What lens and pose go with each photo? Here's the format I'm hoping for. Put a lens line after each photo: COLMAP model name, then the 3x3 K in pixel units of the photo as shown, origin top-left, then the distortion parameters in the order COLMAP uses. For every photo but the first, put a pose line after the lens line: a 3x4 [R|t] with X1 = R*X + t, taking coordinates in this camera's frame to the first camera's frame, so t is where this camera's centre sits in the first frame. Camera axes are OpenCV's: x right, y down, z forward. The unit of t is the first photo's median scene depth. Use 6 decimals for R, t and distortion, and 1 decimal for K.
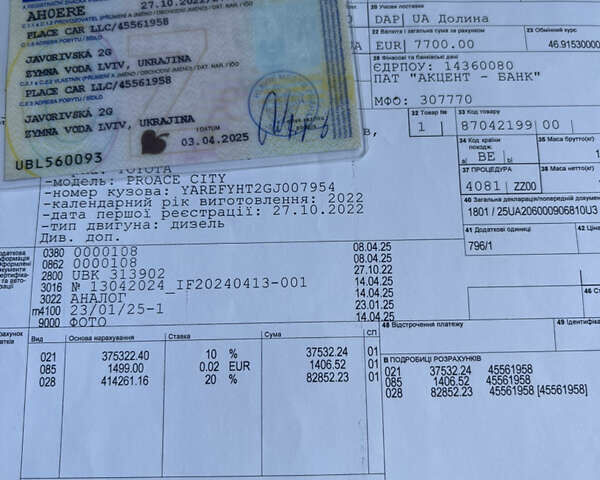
lens RADIAL K [[601.5, 0, 298.8], [0, 601.5, 229.7], [0, 0, 1]] dist [0.006135, -0.031000]
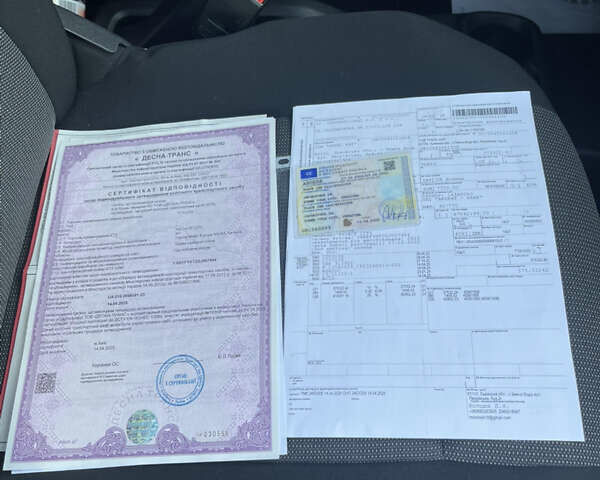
lens RADIAL K [[601.5, 0, 298.8], [0, 601.5, 229.7], [0, 0, 1]] dist [0.006135, -0.031000]
pose [[0.986432, -0.023511, -0.162479, 0.004312], [-0.017851, 0.968465, -0.248511, 0.636492], [0.163198, 0.248040, 0.954905, -1.881908]]
